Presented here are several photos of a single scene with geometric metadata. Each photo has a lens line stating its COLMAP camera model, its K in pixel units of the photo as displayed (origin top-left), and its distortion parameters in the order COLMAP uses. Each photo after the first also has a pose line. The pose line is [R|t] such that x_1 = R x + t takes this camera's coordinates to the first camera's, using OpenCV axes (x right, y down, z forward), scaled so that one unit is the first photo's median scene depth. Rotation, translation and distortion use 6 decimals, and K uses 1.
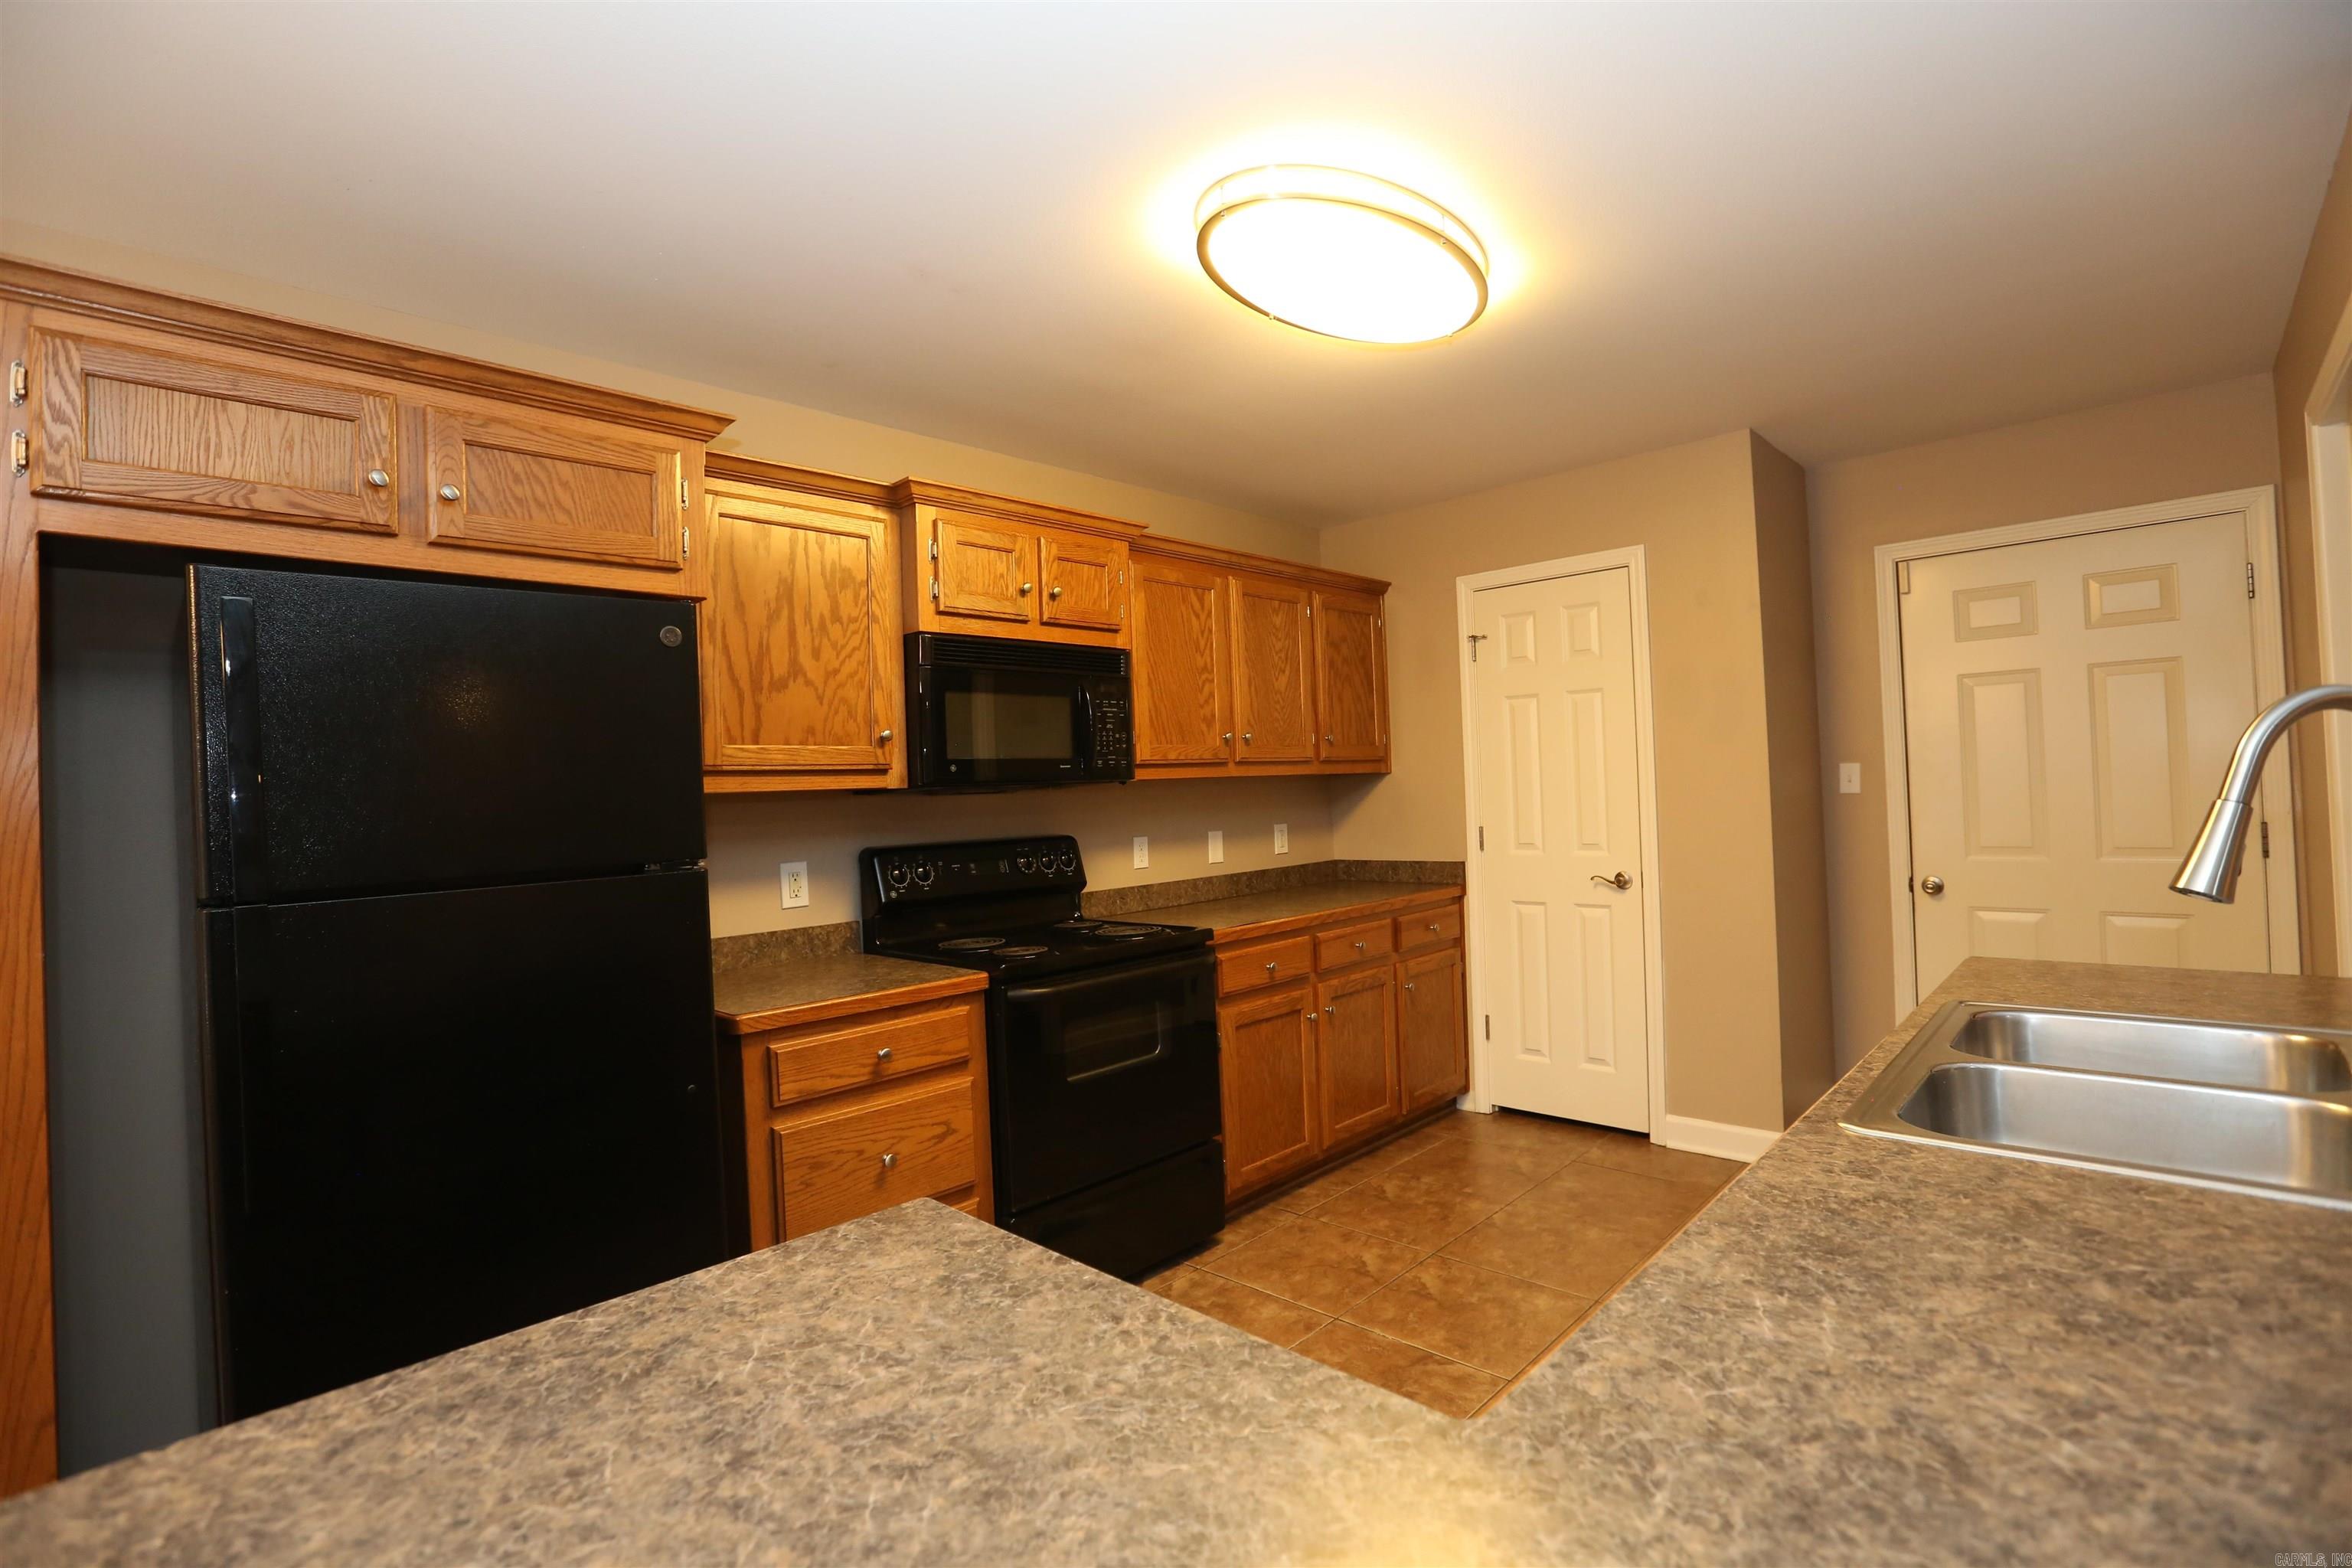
lens RADIAL K [[1064.1, 0, 1169.6], [0, 1064.1, 773.7], [0, 0, 1]] dist [-0.063348, 0.024585]
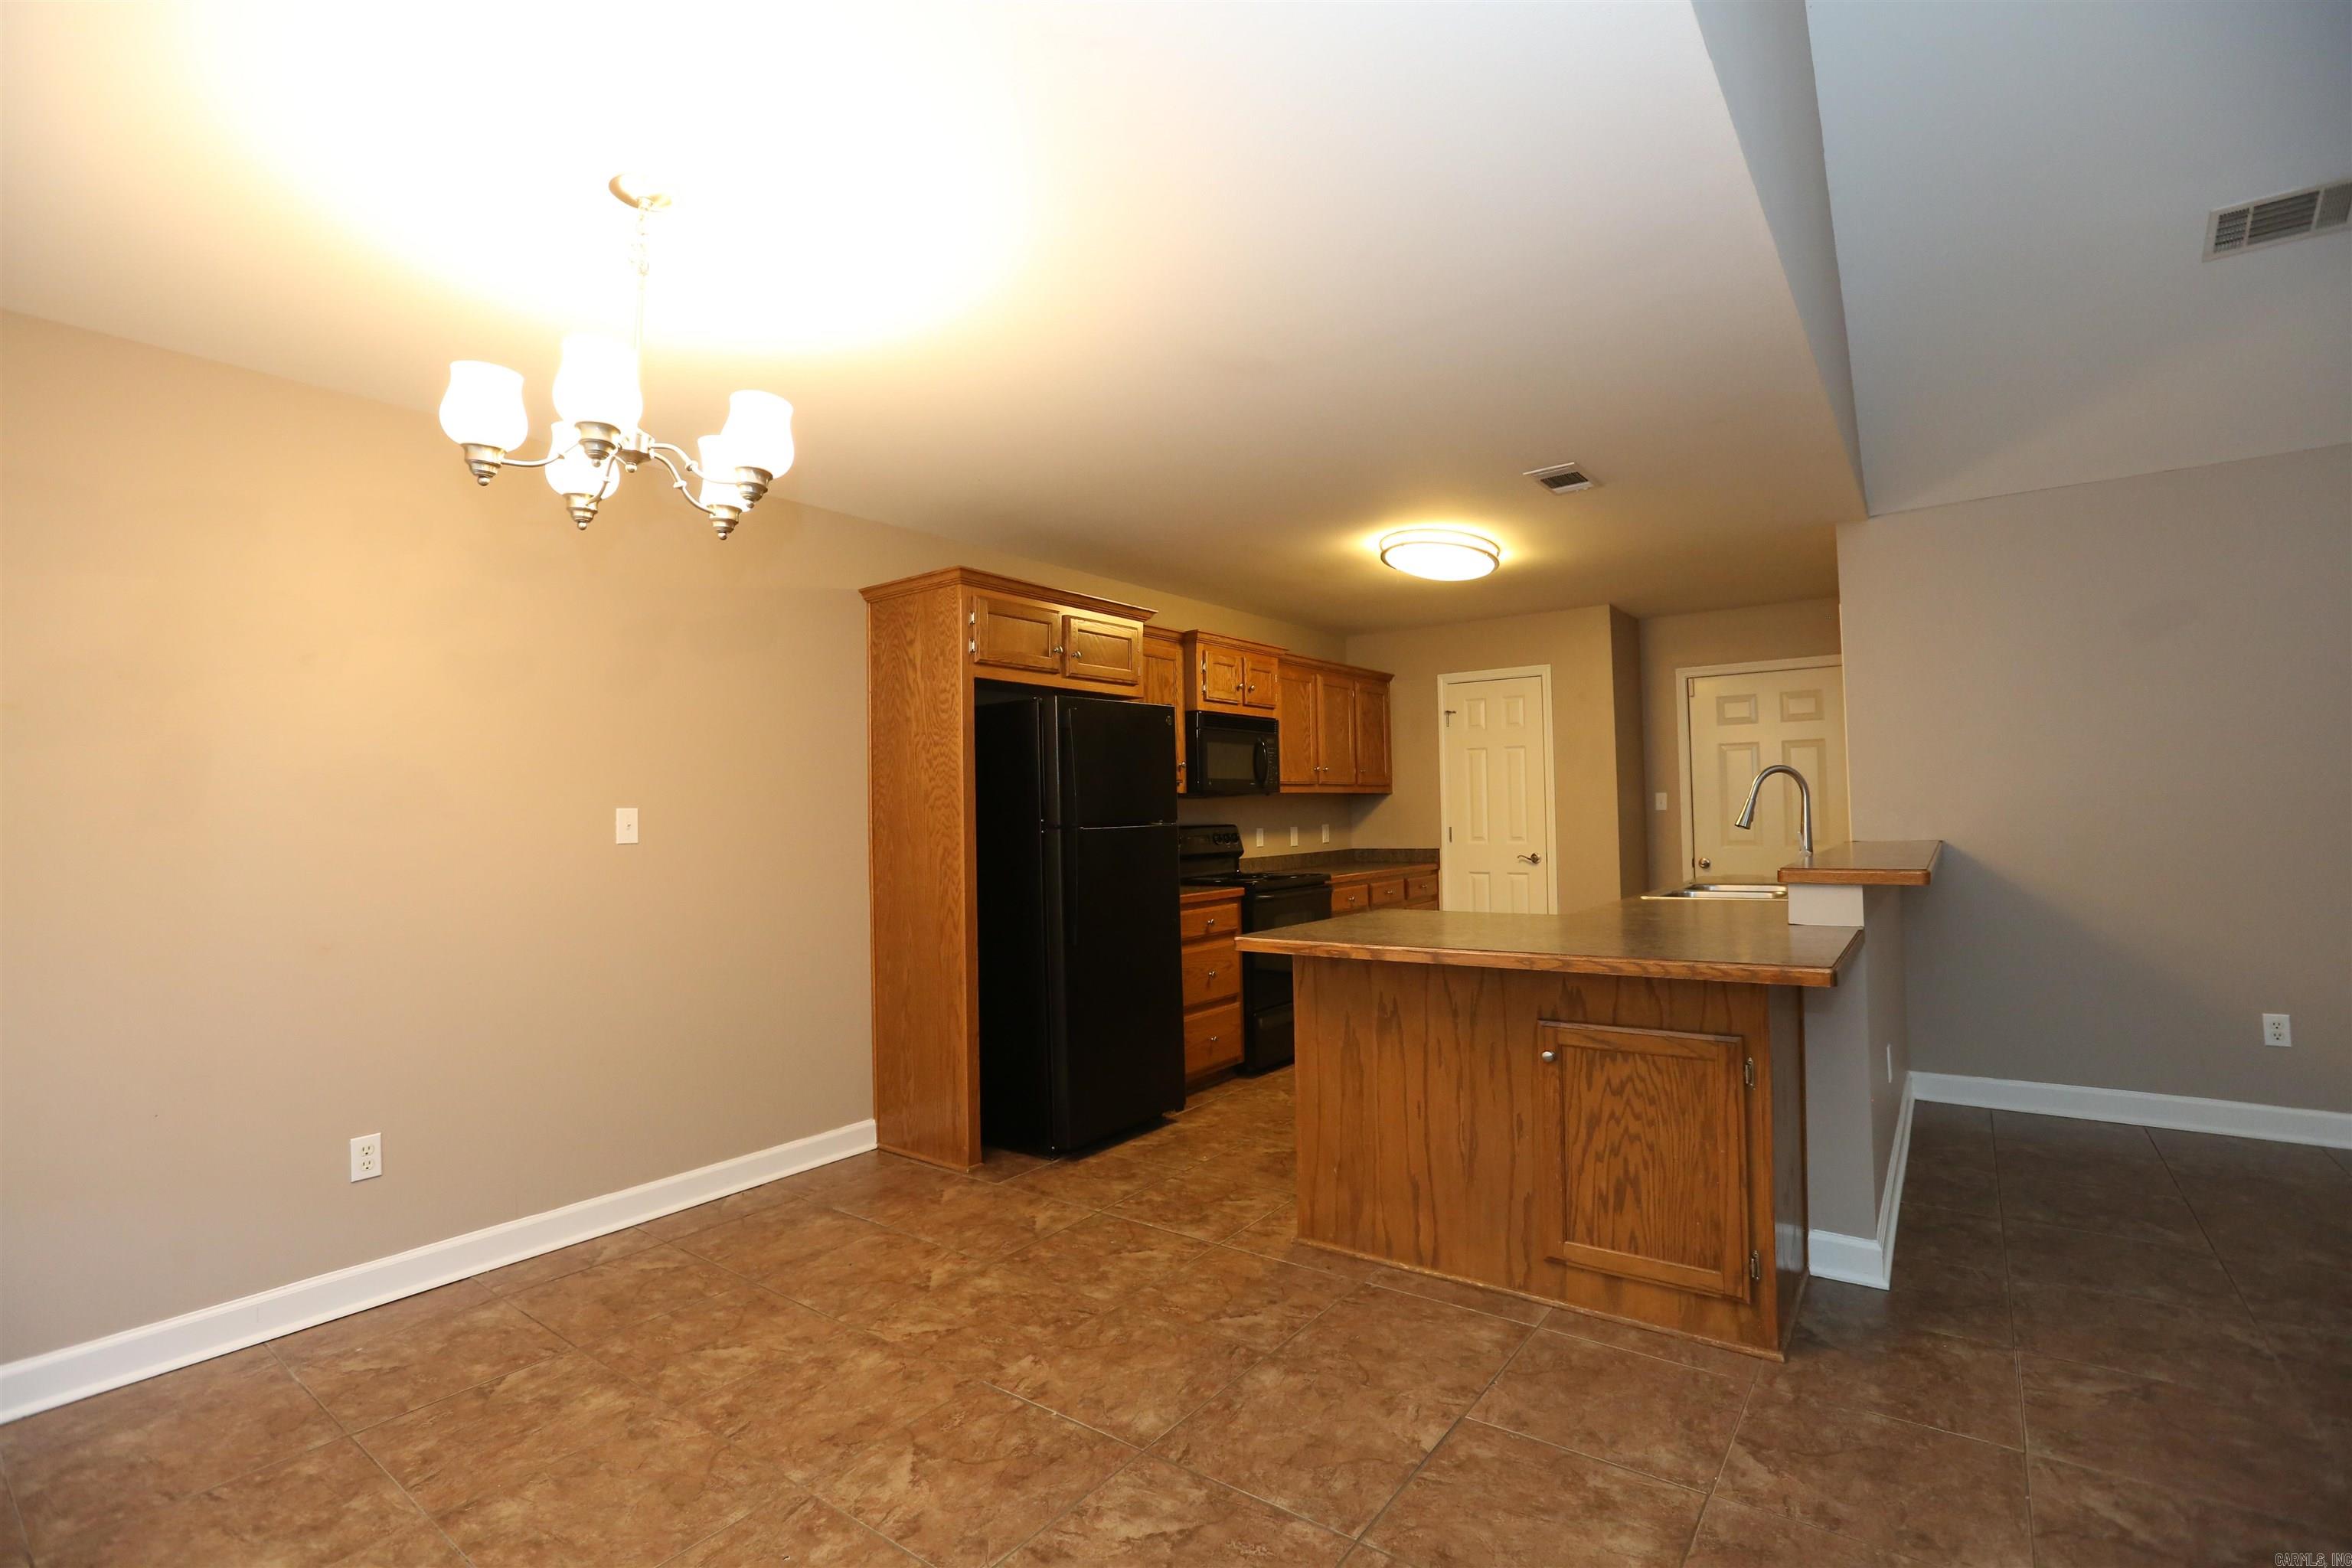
lens RADIAL K [[1064.1, 0, 1169.6], [0, 1064.1, 773.7], [0, 0, 1]] dist [-0.063348, 0.024585]
pose [[0.991915, 0.023935, 0.124628, -0.434467], [-0.020708, 0.999418, -0.027121, 0.026238], [-0.125204, 0.024321, 0.991833, -0.729931]]
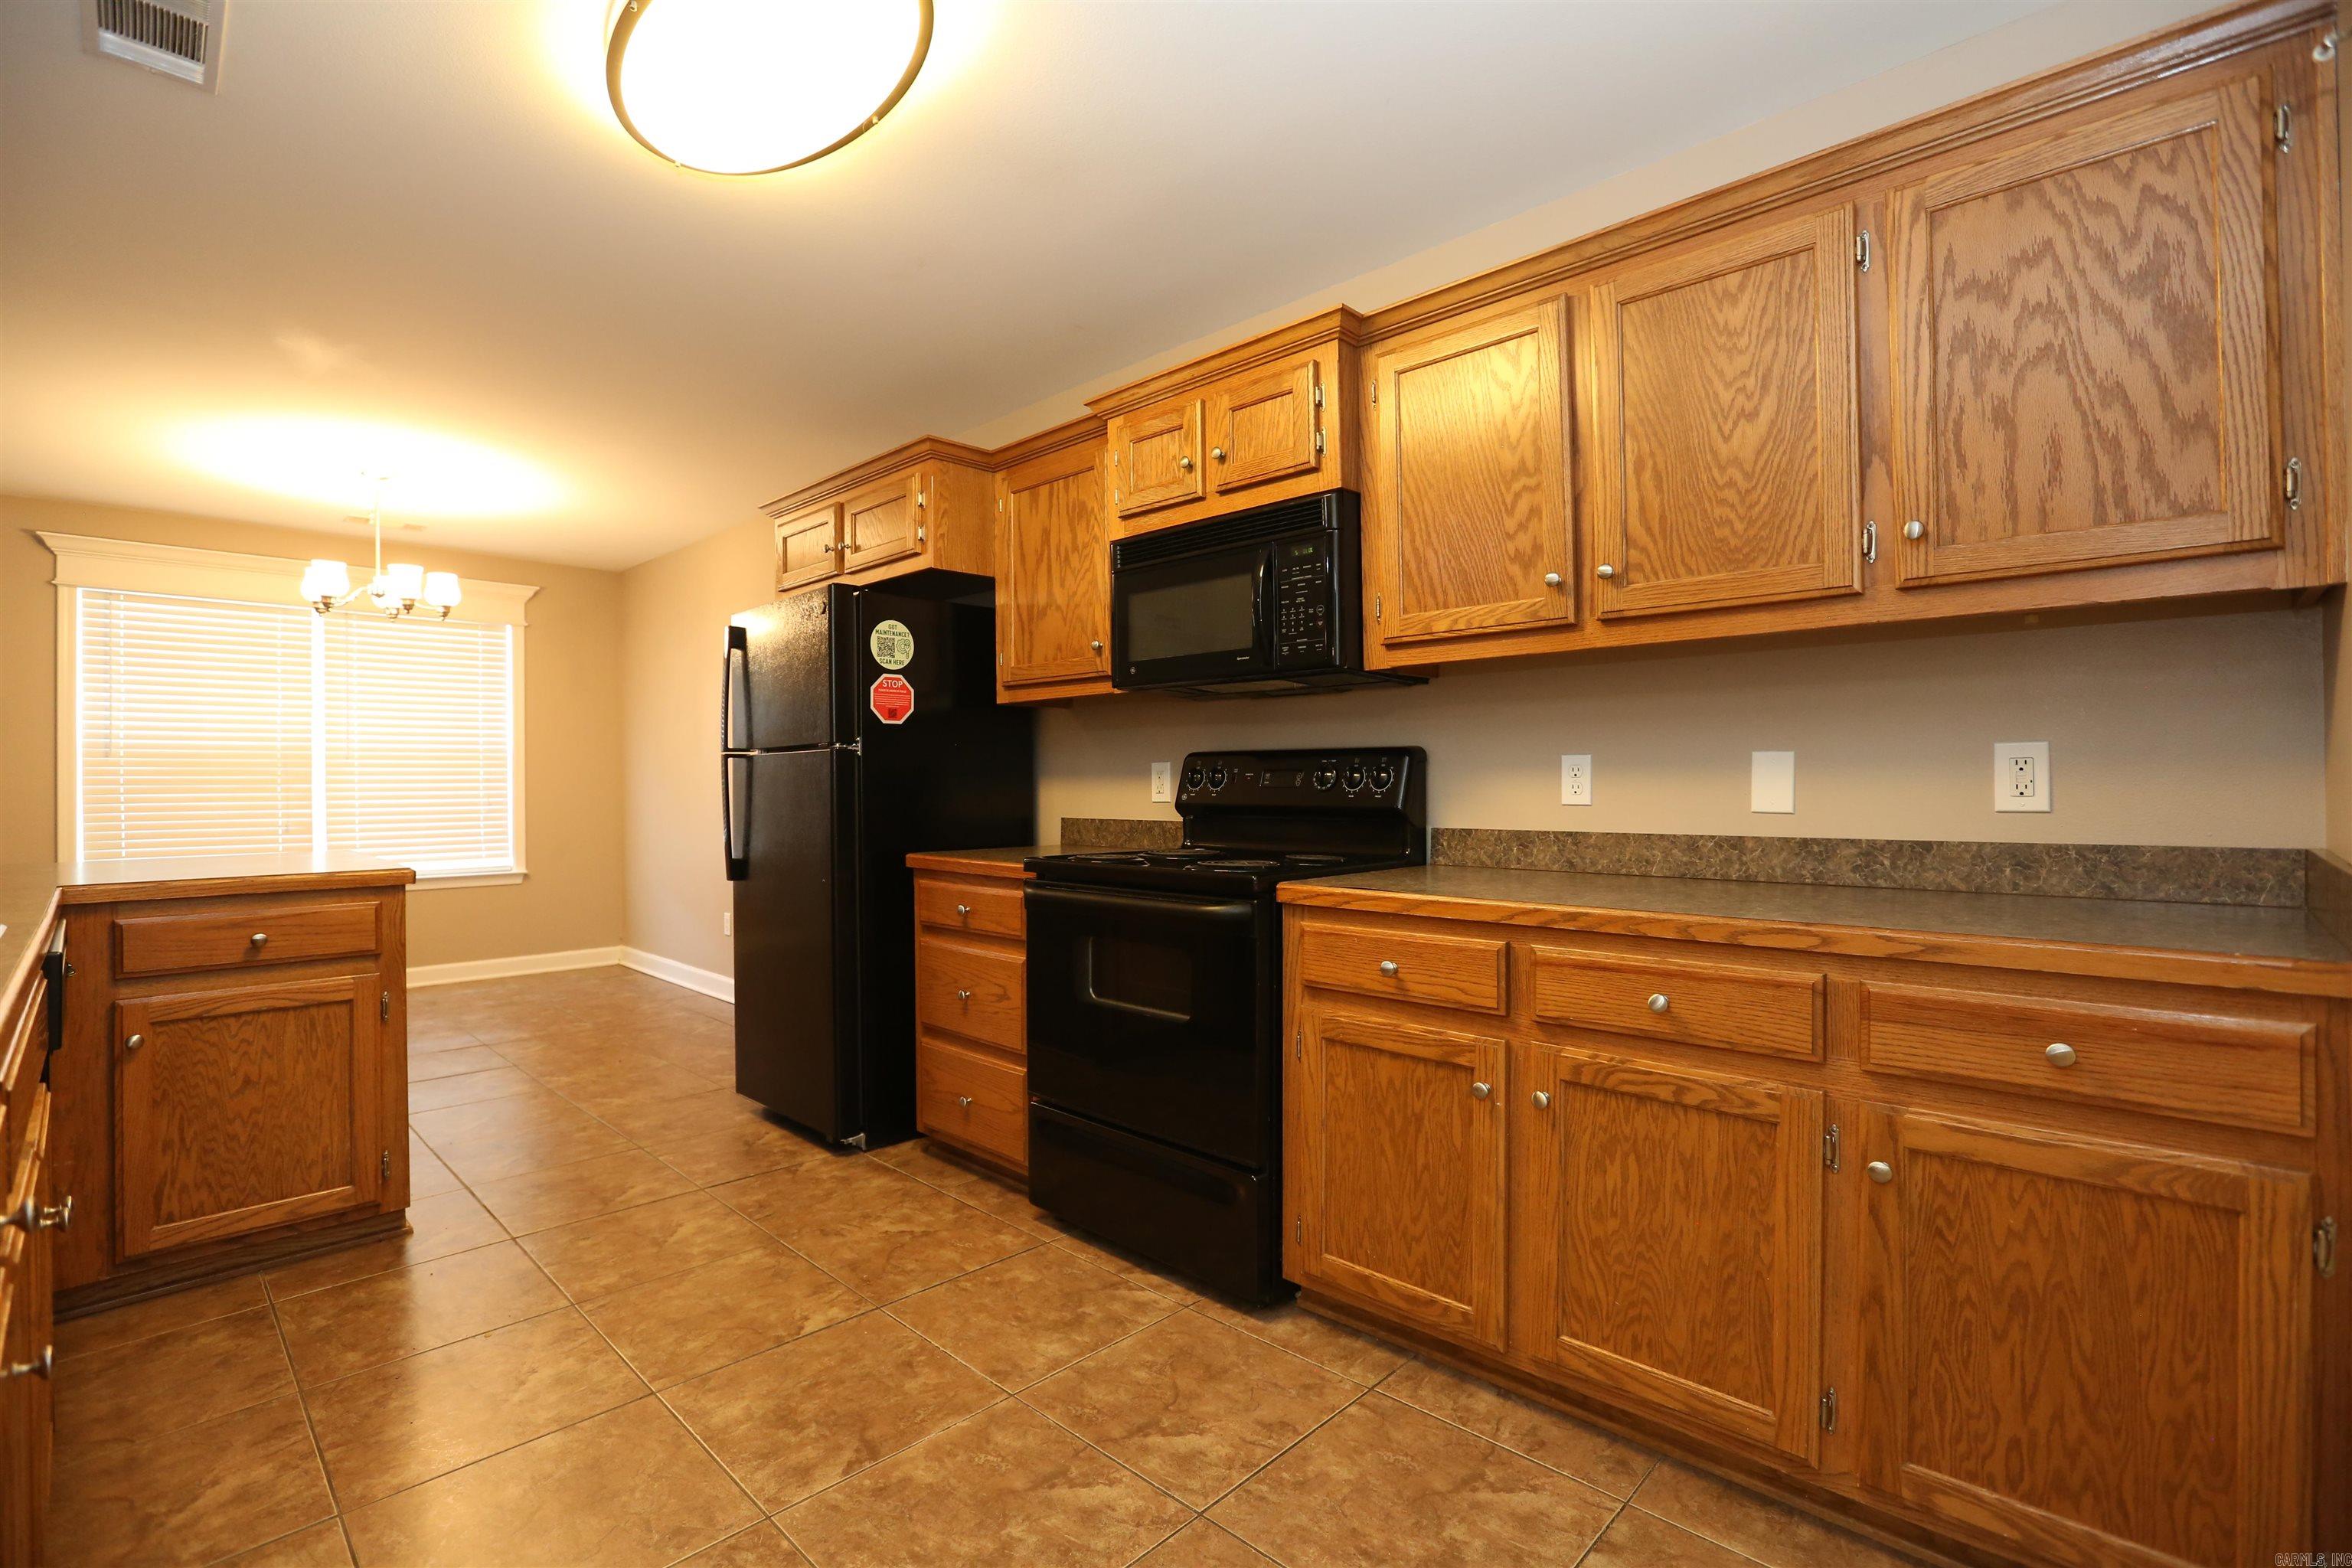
lens RADIAL K [[1064.1, 0, 1169.6], [0, 1064.1, 773.7], [0, 0, 1]] dist [-0.063348, 0.024585]
pose [[0.009162, 0.034361, -0.999368, 0.684325], [0.023373, 0.999129, 0.034567, 0.049581], [0.999685, -0.023675, 0.008351, 0.872610]]
